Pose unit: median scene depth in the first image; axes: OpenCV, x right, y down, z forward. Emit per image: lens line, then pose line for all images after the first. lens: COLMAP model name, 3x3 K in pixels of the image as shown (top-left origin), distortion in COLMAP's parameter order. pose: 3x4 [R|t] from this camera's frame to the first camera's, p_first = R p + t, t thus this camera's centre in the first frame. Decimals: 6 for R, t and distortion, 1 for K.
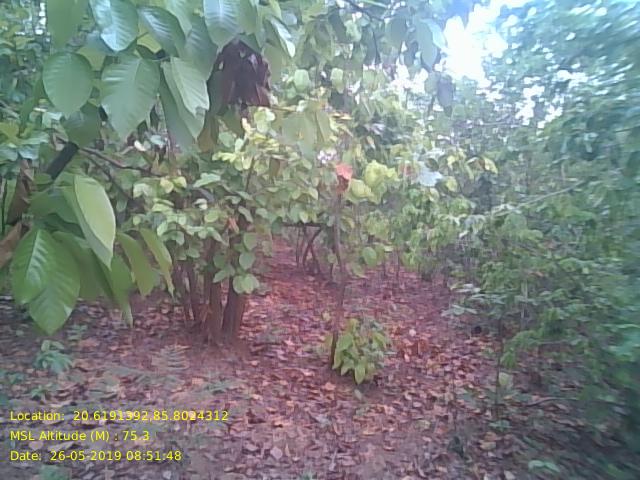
lens RADIAL K [[485.5, 0, 321.9], [0, 485.5, 237.4], [0, 0, 1]] dist [0.063064, -0.119162]
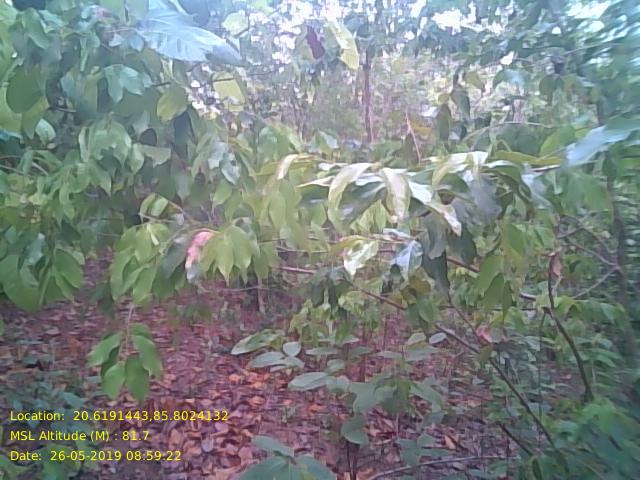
lens RADIAL K [[485.5, 0, 321.9], [0, 485.5, 237.4], [0, 0, 1]] dist [0.063064, -0.119162]
pose [[0.864447, -0.030665, 0.501788, 0.146311], [-0.002876, 0.997820, 0.065933, -0.026373], [-0.502716, -0.058439, 0.862474, 0.719140]]
